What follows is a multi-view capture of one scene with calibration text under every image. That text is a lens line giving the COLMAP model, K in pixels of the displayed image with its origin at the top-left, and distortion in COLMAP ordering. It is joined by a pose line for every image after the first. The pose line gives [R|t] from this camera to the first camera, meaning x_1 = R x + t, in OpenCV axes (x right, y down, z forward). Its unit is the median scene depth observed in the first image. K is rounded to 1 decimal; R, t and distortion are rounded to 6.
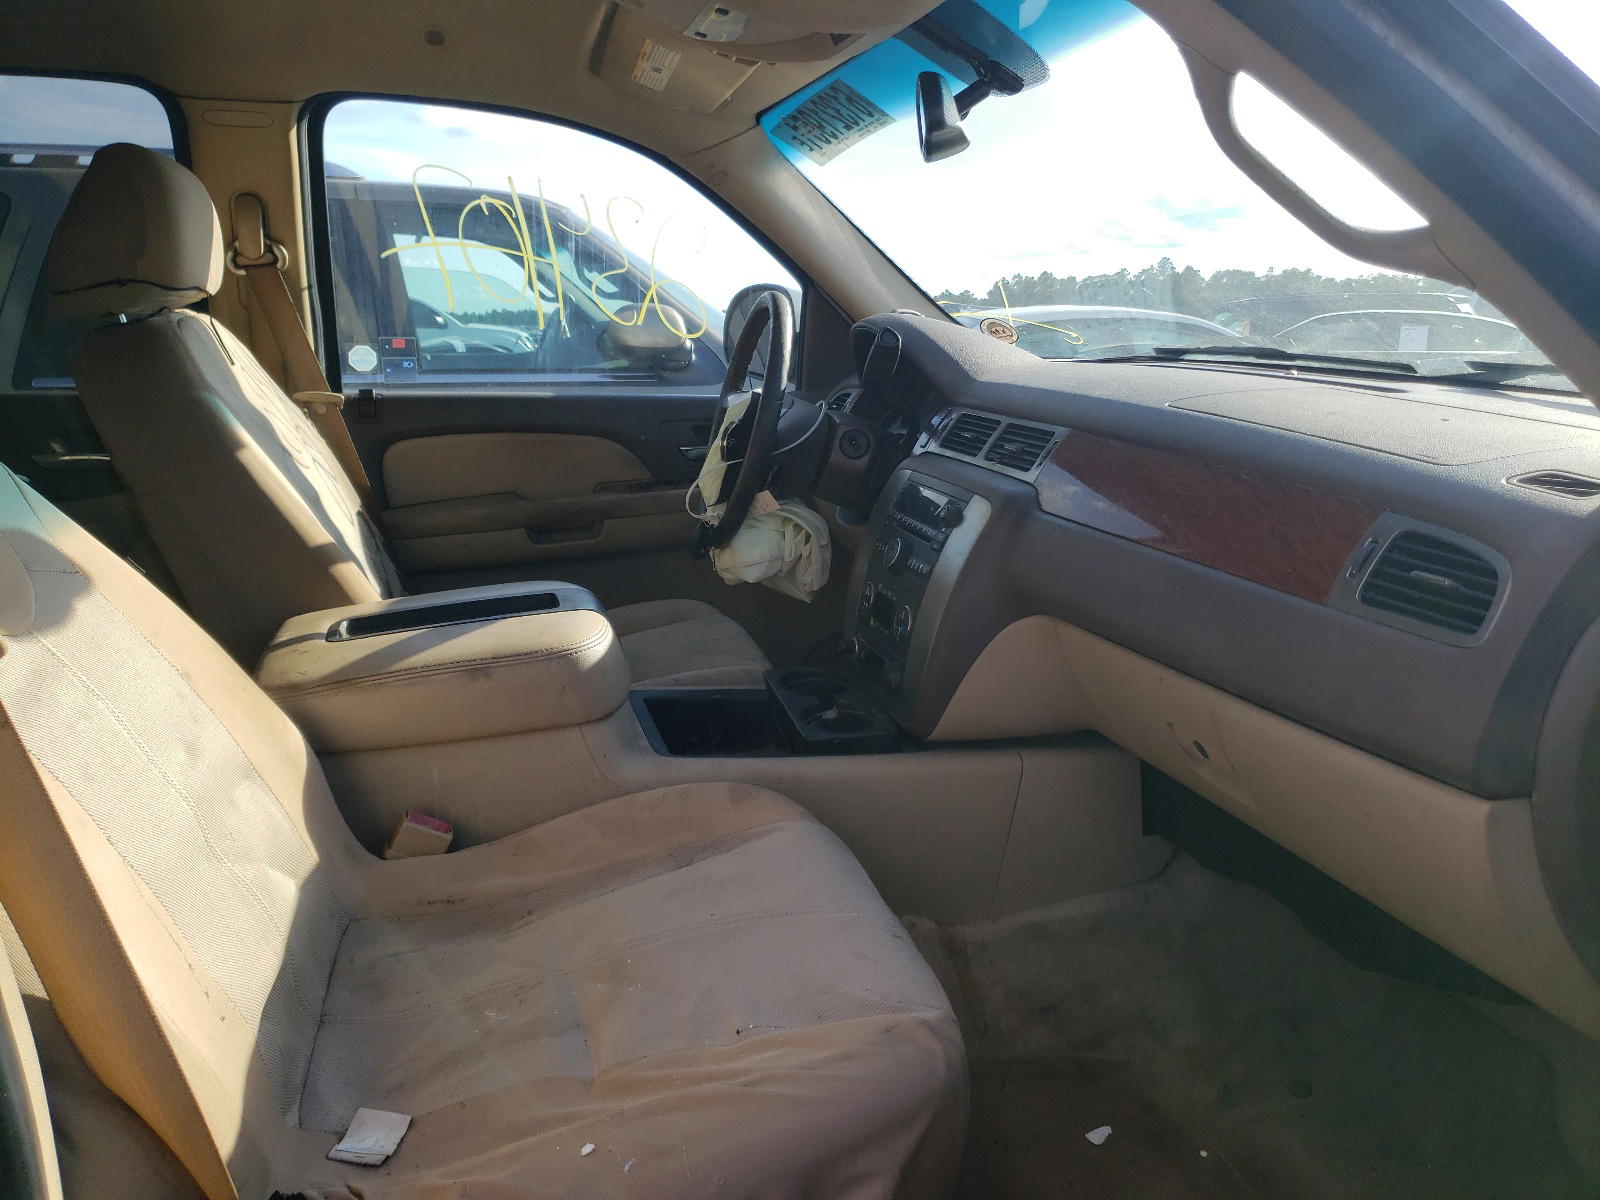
lens RADIAL K [[1224.5, 0, 796.1], [0, 1224.5, 606.1], [0, 0, 1]] dist [0.021644, -0.024081]
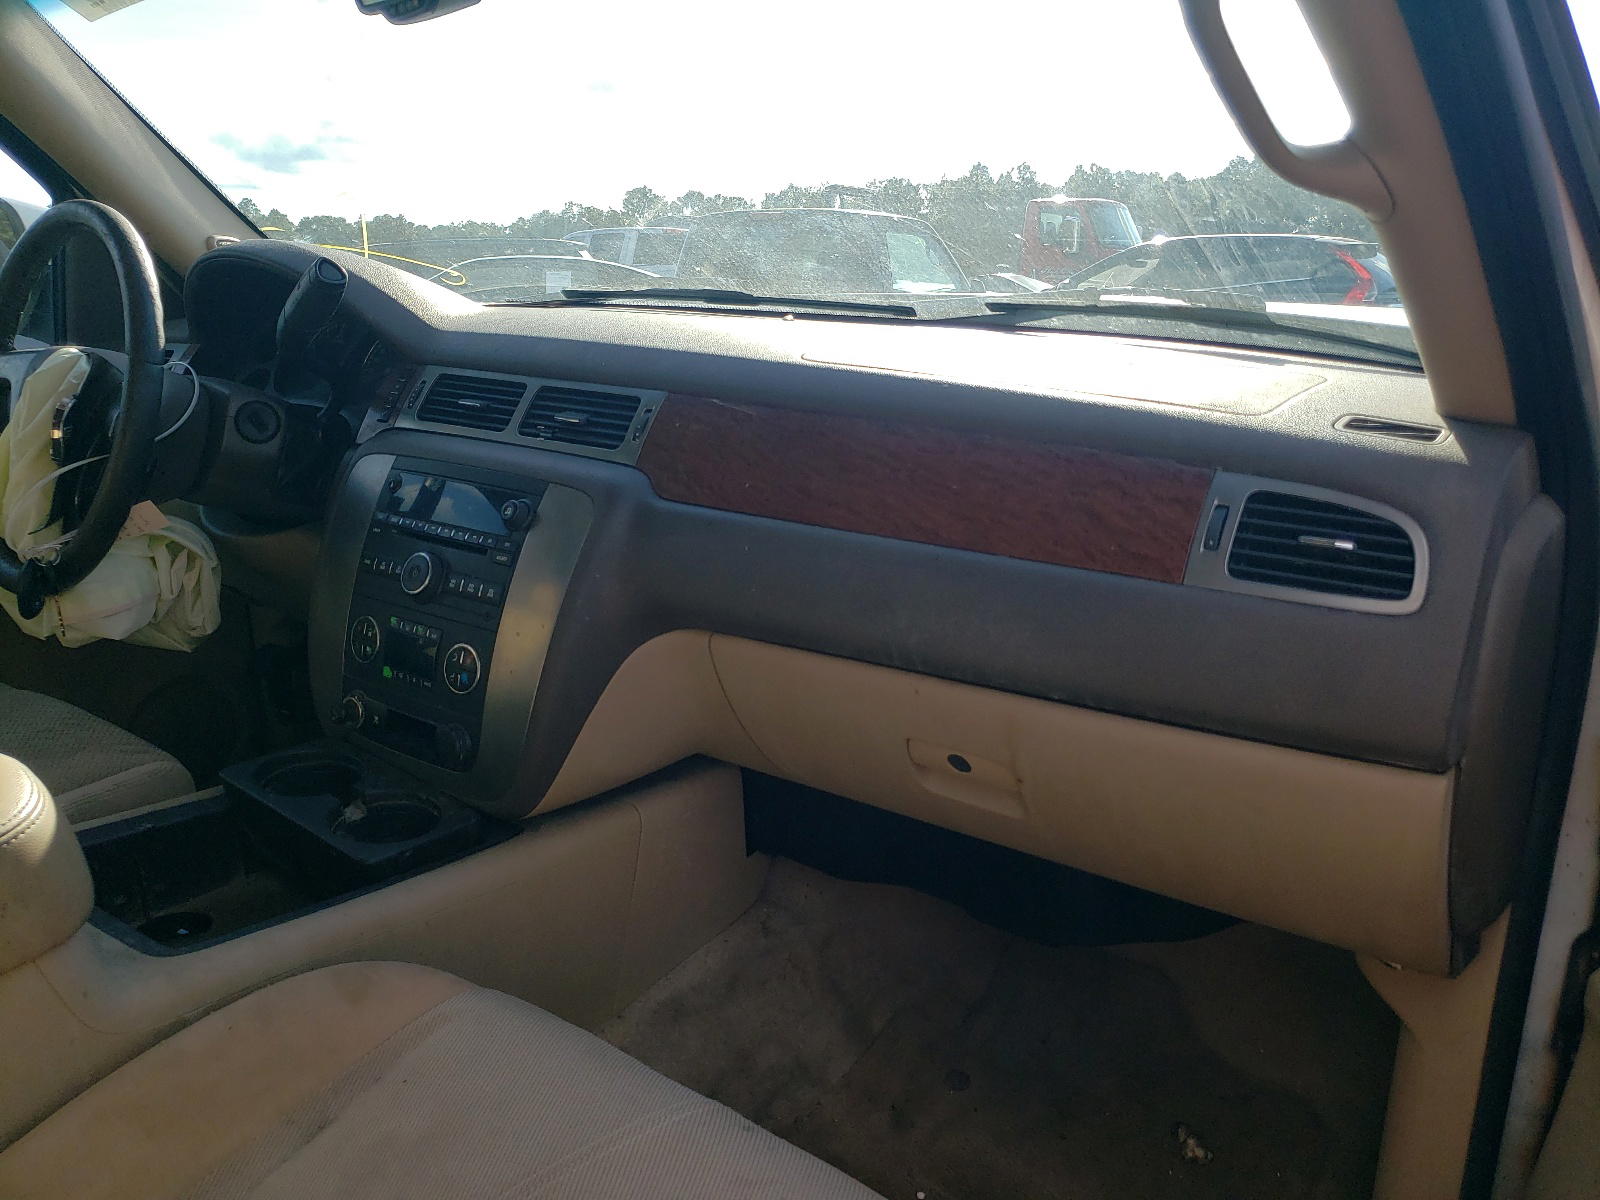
lens RADIAL K [[1224.5, 0, 801.0], [0, 1224.5, 591.4], [0, 0, 1]] dist [0.021644, -0.024081]
pose [[0.775885, -0.147941, 0.613283, -0.189175], [0.128840, 0.988785, 0.075523, -0.058284], [-0.617578, 0.020418, 0.786244, 0.292464]]
